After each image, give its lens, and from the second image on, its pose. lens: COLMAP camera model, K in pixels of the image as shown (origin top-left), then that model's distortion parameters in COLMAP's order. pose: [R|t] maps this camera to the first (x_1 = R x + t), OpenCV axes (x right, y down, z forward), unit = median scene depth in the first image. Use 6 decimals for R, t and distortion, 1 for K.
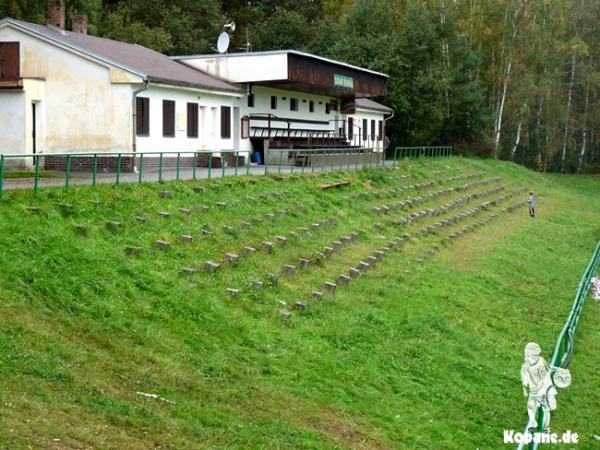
lens RADIAL K [[839.4, 0, 300.0], [0, 839.4, 225.0], [0, 0, 1]] dist [0.021498, 0.016402]
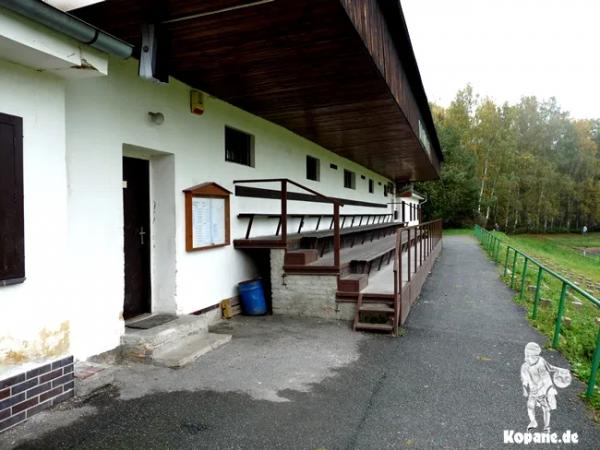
lens RADIAL K [[456.9, 0, 300.0], [0, 456.9, 225.0], [0, 0, 1]] dist [0.004727, -0.000088]
pose [[0.993535, -0.010631, -0.113031, -0.005218], [0.001065, 0.996435, -0.084357, -0.069360], [0.113525, 0.083692, 0.990004, 0.584354]]
